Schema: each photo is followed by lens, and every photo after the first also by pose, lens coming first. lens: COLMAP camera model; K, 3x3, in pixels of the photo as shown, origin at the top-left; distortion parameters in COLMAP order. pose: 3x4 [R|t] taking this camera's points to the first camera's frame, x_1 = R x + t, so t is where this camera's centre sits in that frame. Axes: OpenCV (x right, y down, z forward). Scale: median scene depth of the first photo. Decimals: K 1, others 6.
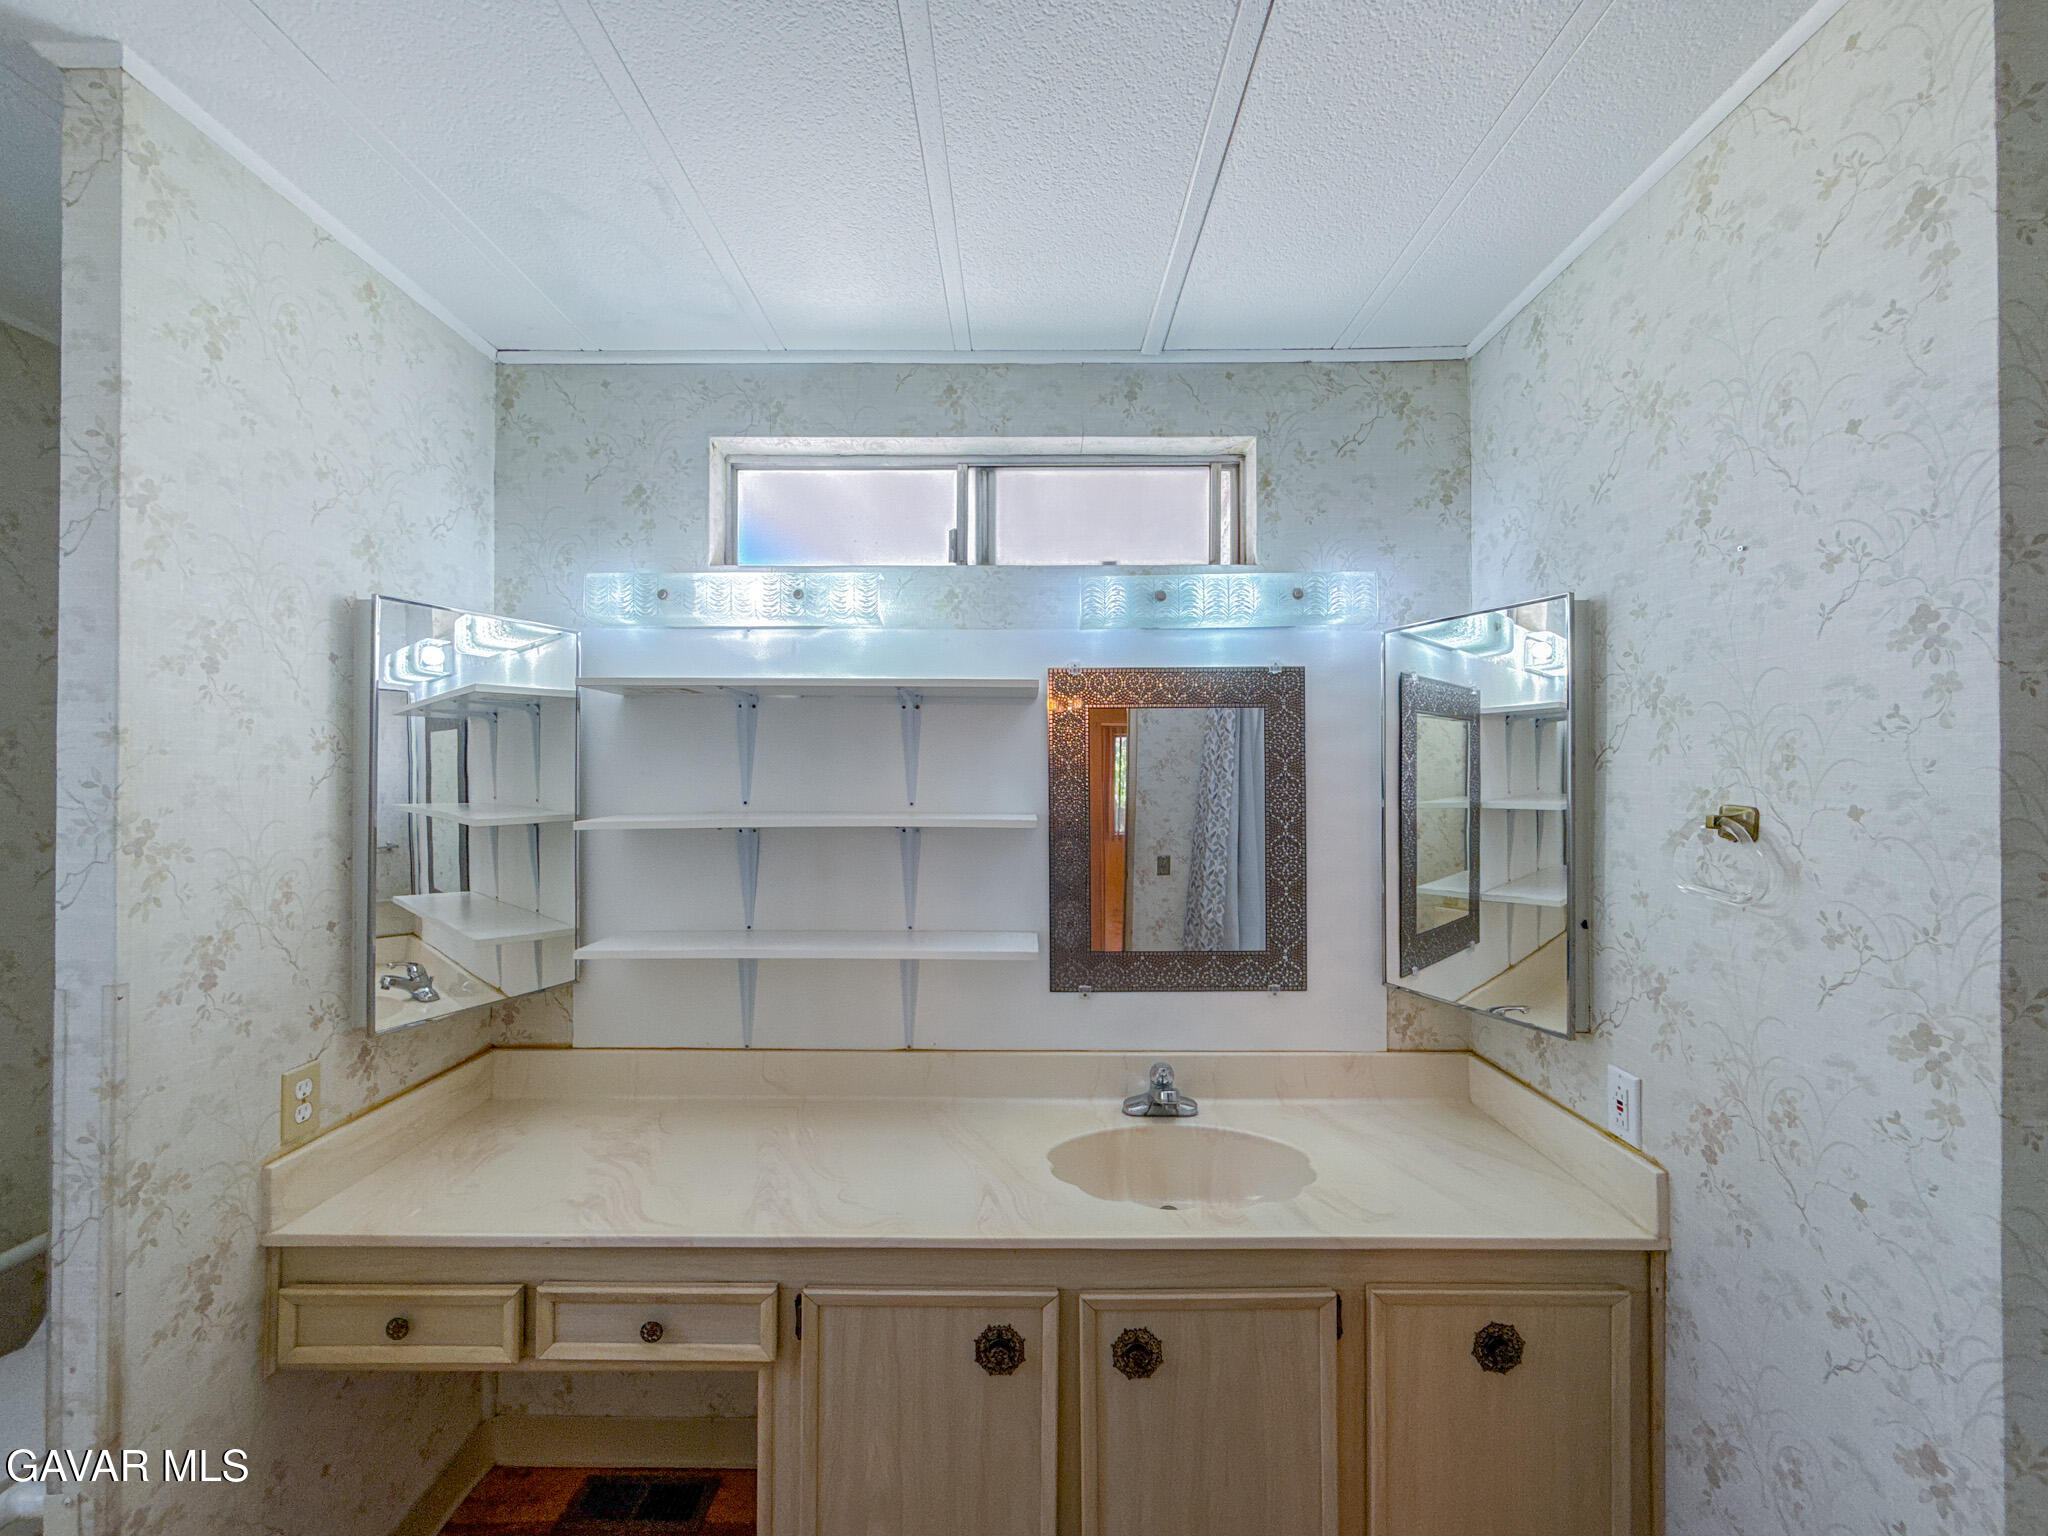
lens RADIAL K [[849.0, 0, 1023.9], [0, 849.0, 769.3], [0, 0, 1]] dist [-0.000190, 0.000165]
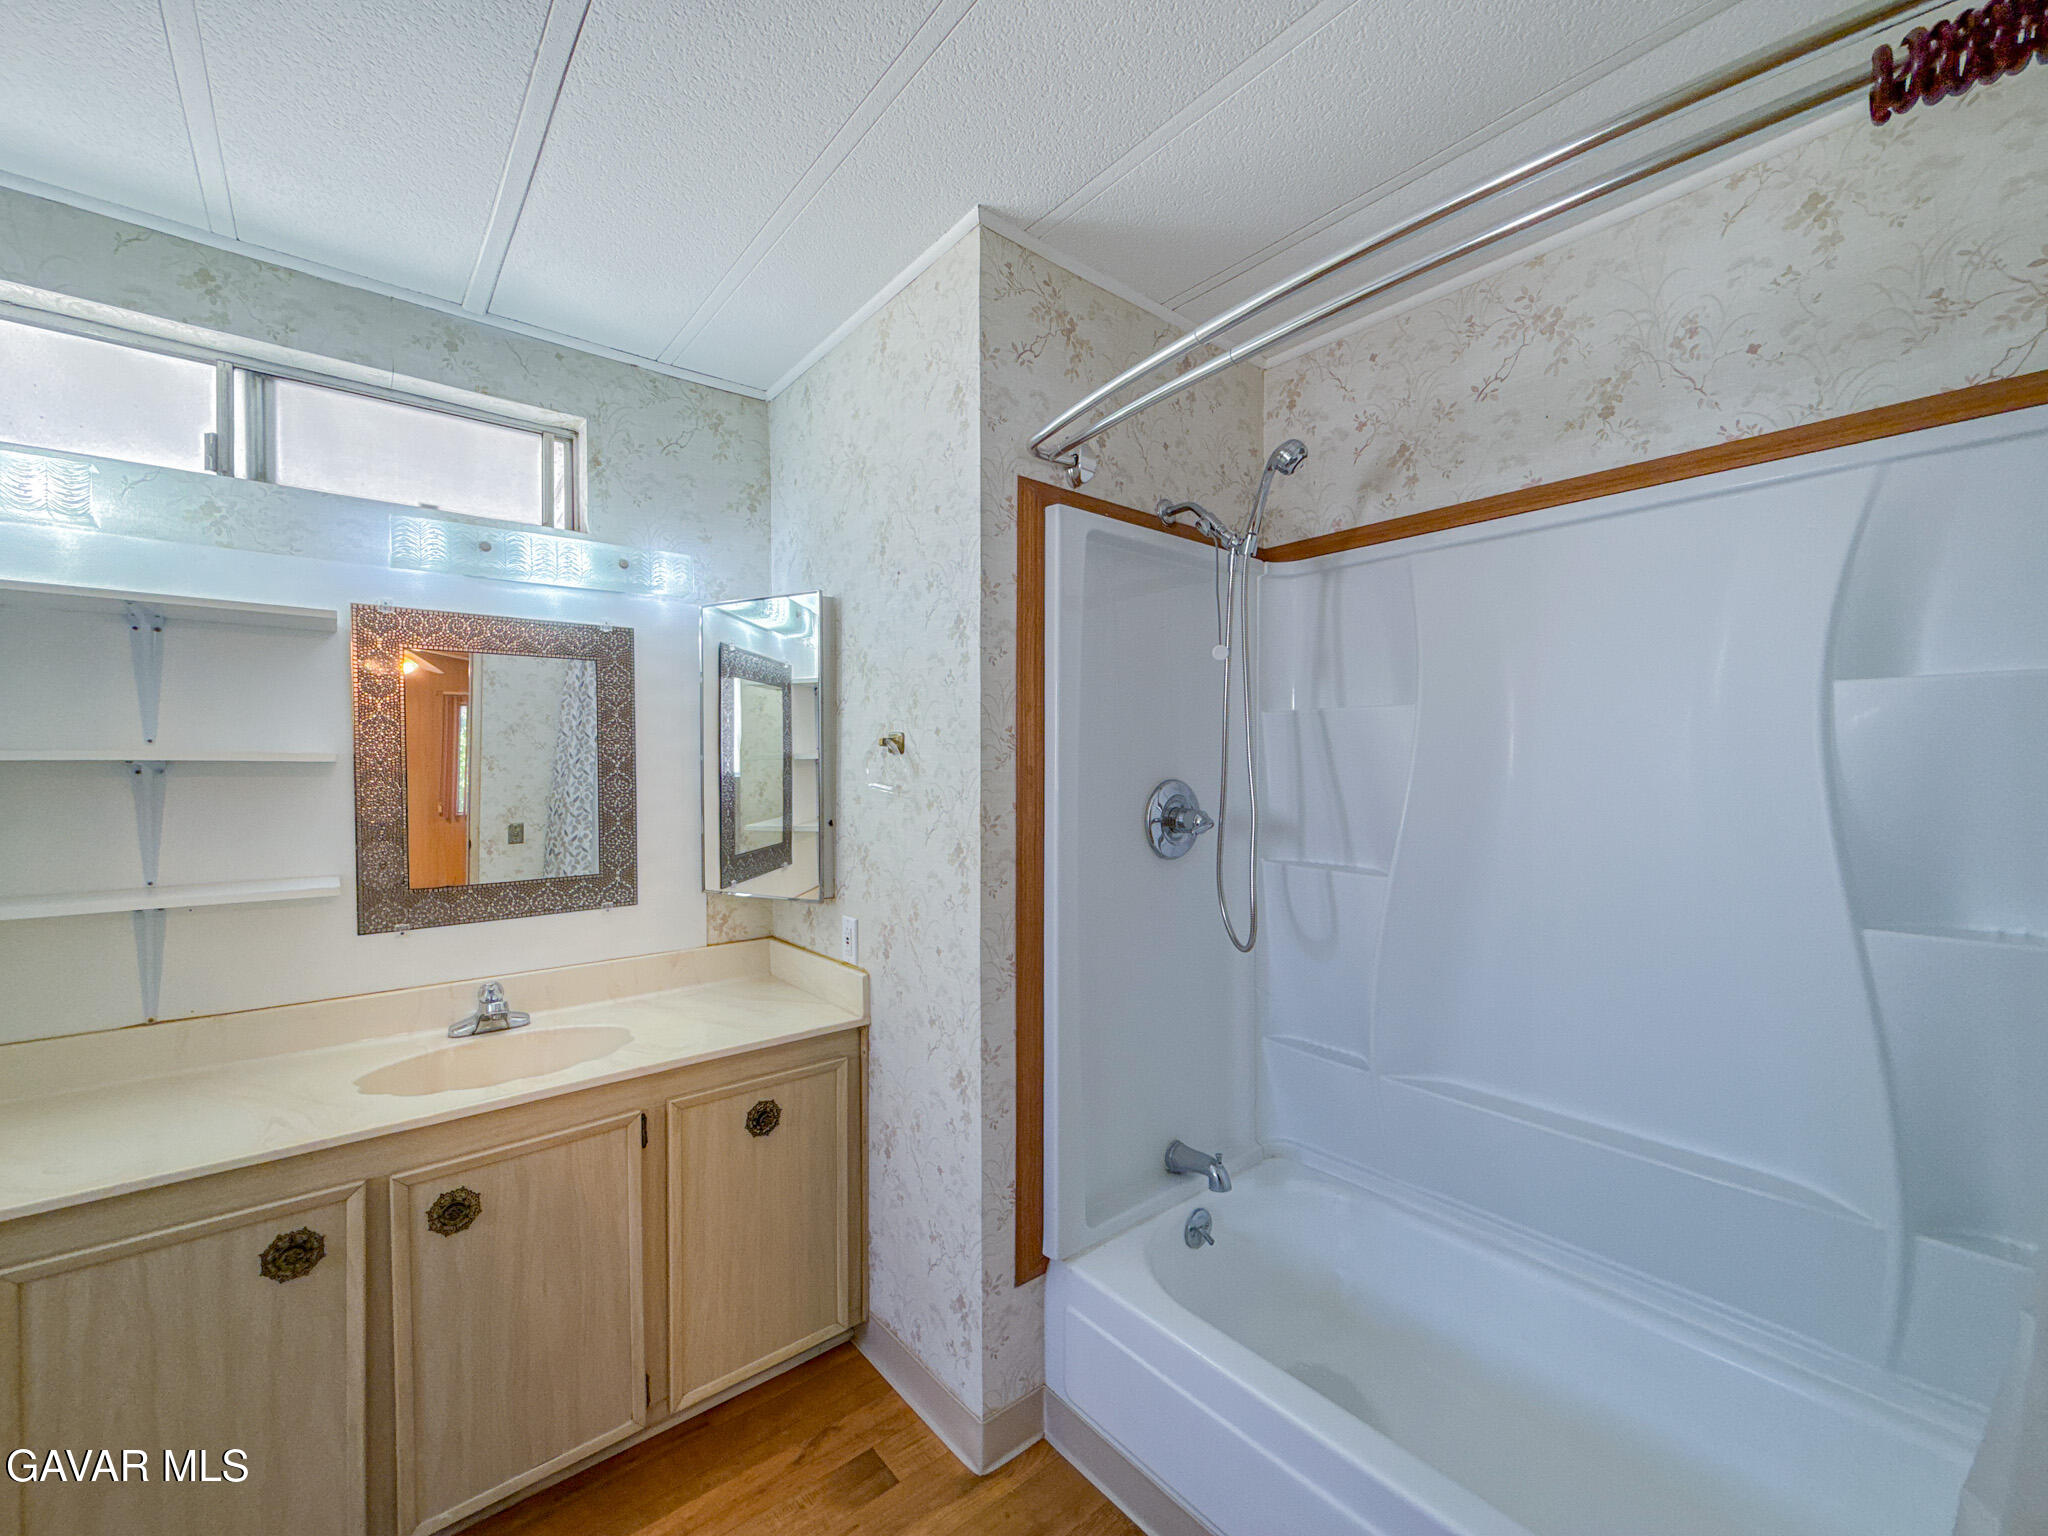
lens RADIAL K [[835.3, 0, 1032.3], [0, 835.3, 776.9], [0, 0, 1]] dist [-0.000770, -0.000334]
pose [[0.766098, -0.010725, 0.642634, 0.010675], [-0.003811, 0.999767, 0.021229, 0.059293], [-0.642713, -0.018712, 0.765879, -0.246071]]
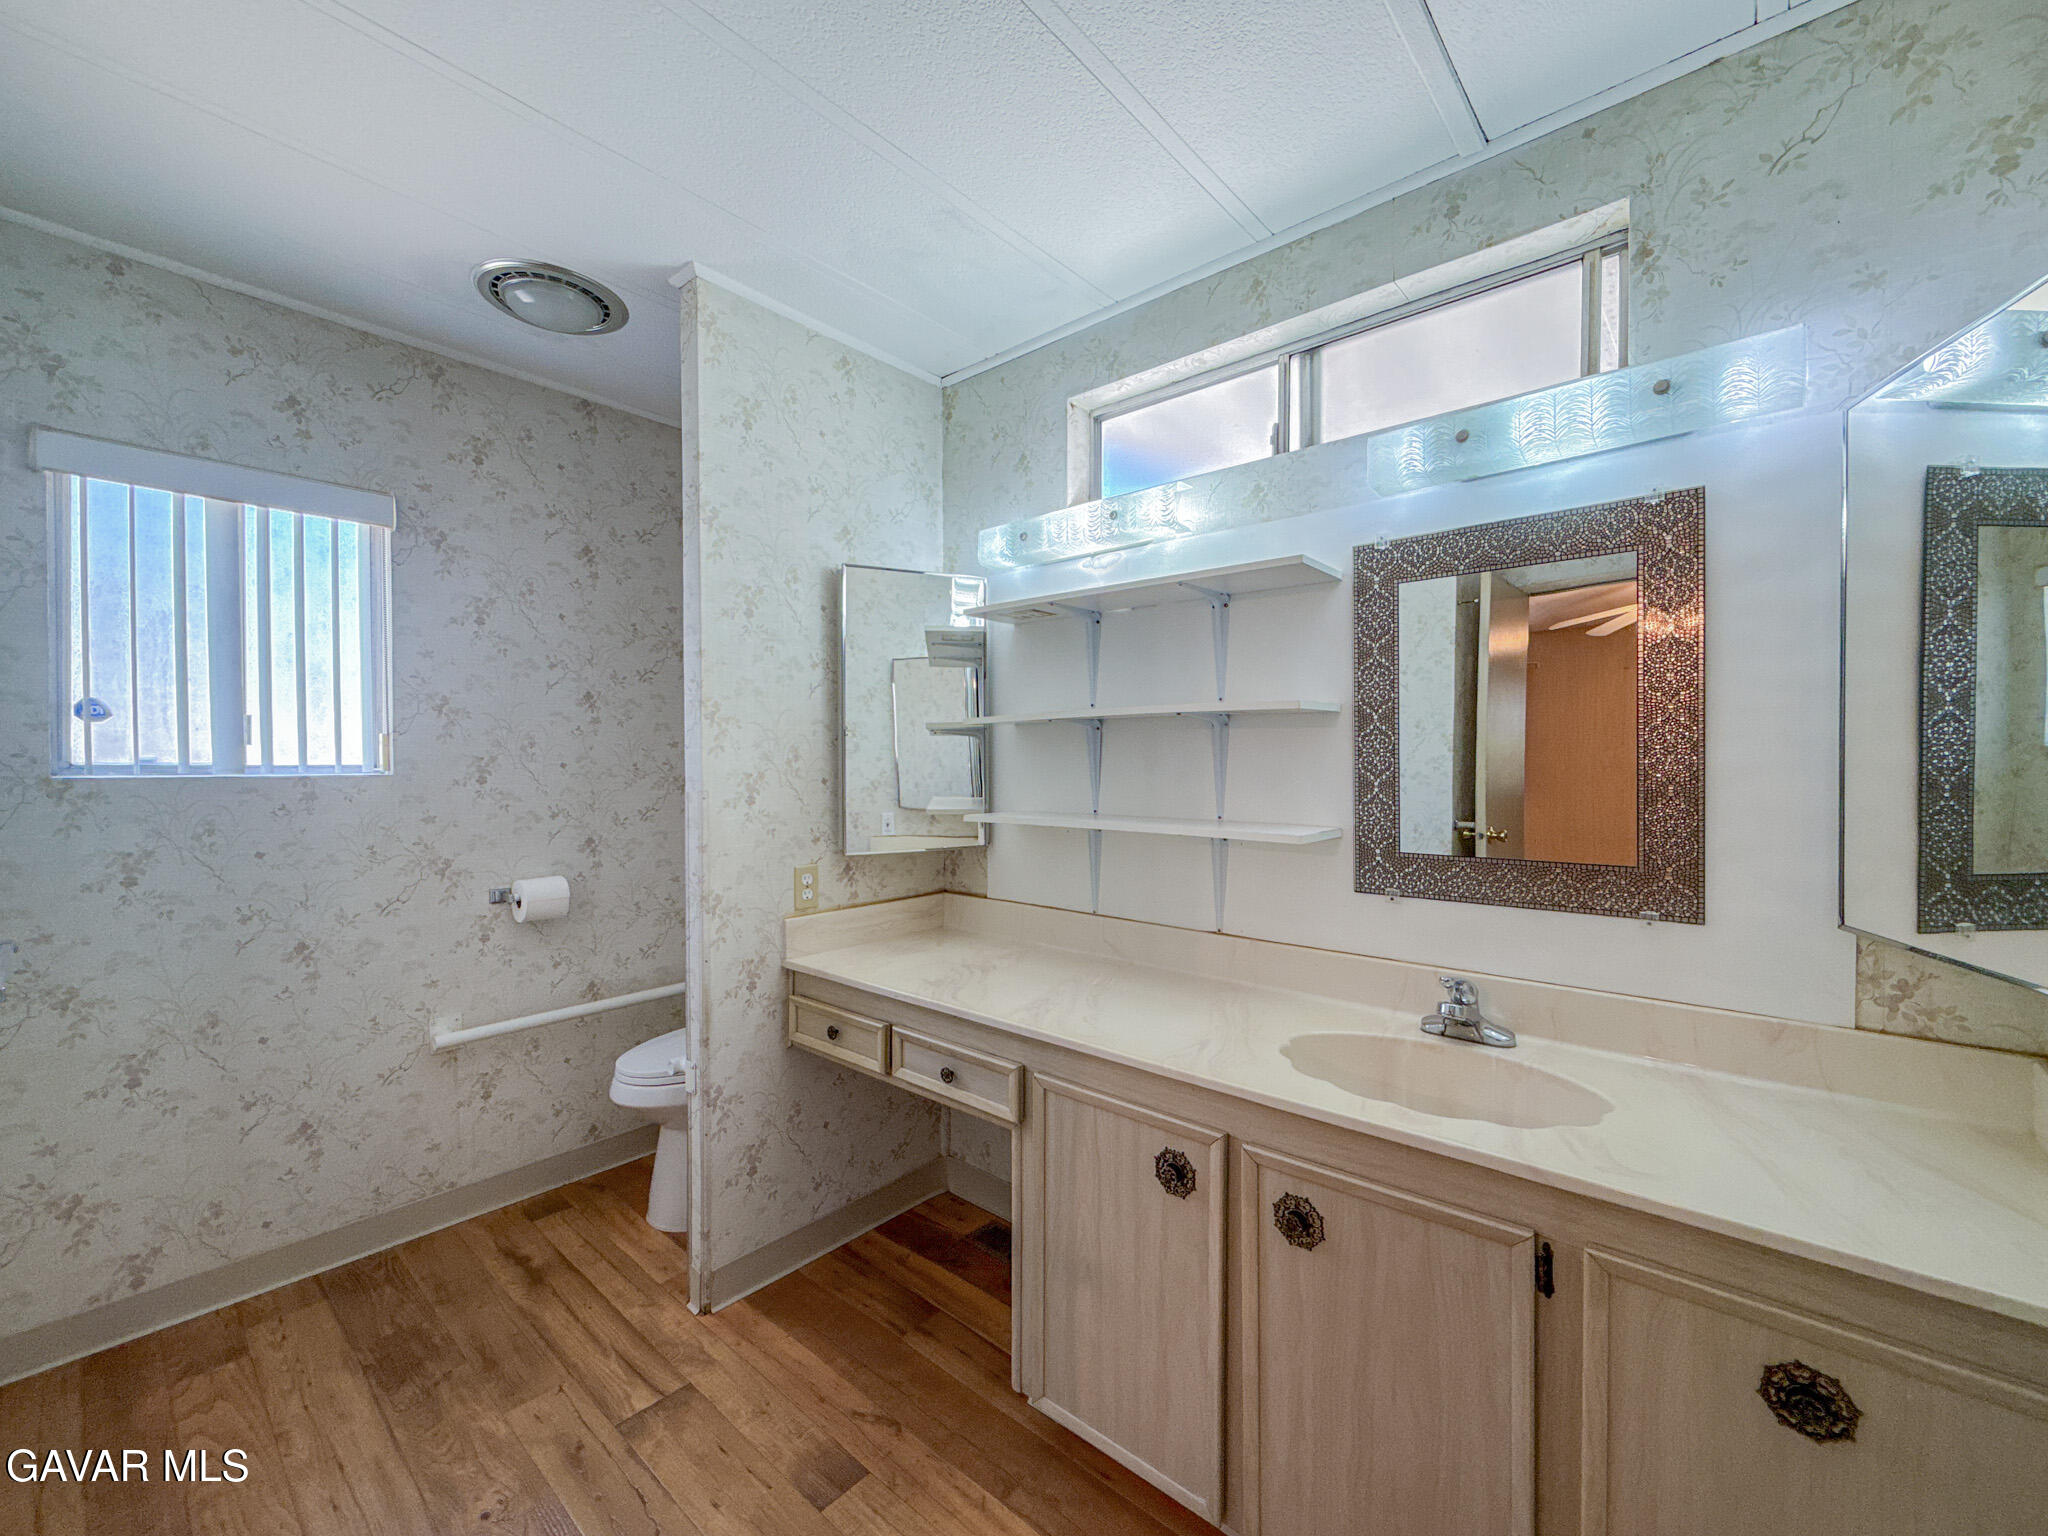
lens RADIAL K [[836.8, 0, 1007.8], [0, 836.8, 769.3], [0, 0, 1]] dist [0.000050, 0.000052]
pose [[0.753552, 0.009723, -0.657317, 0.368553], [0.008331, 0.999669, 0.024338, 0.105858], [0.657336, -0.023816, 0.753221, 0.053220]]
